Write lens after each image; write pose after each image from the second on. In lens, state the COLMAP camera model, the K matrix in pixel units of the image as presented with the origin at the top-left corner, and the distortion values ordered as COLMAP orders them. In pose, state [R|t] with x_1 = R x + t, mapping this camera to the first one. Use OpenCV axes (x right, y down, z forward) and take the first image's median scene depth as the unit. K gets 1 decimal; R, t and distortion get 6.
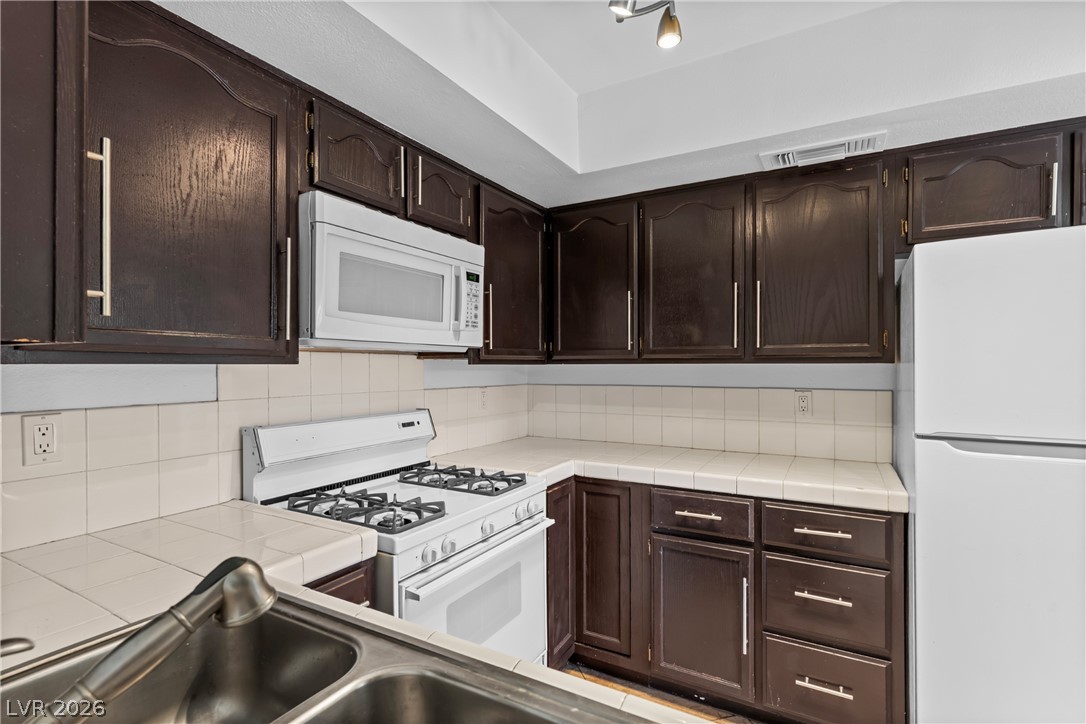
lens RADIAL K [[515.5, 0, 546.2], [0, 515.5, 363.8], [0, 0, 1]] dist [0.001693, 0.000473]
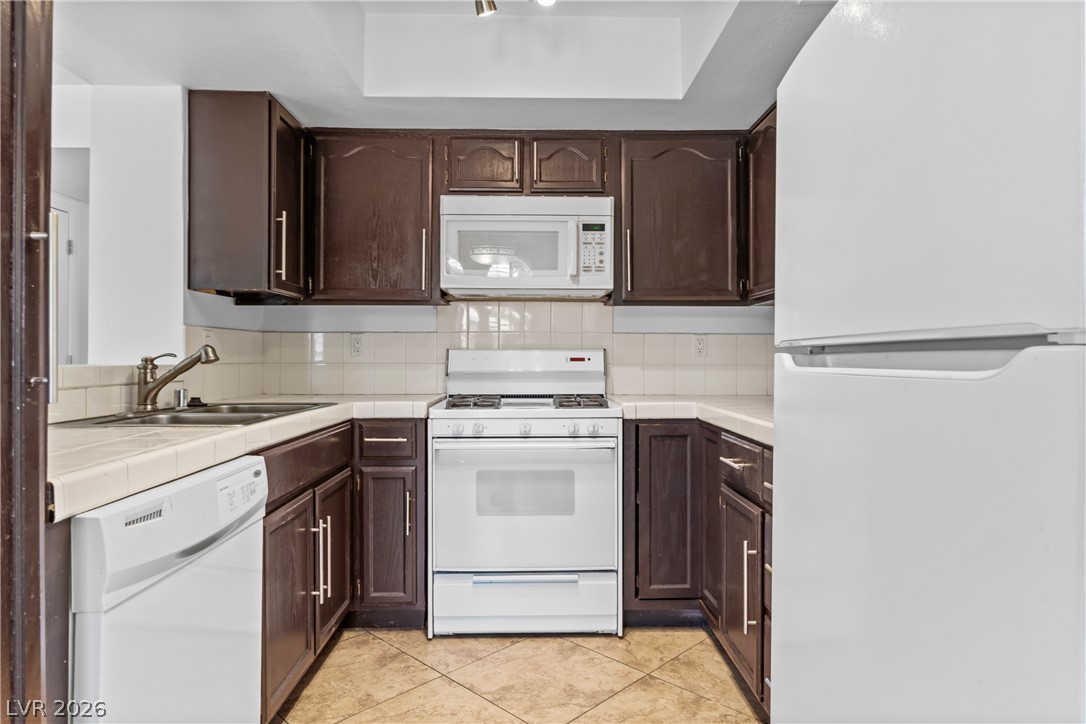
lens RADIAL K [[625.1, 0, 542.6], [0, 625.1, 355.3], [0, 0, 1]] dist [-0.001983, 0.000426]
pose [[0.509509, 0.000296, -0.860465, 0.975989], [0.001816, 0.999997, 0.001420, 0.110145], [0.860463, -0.002286, 0.509507, 0.201819]]
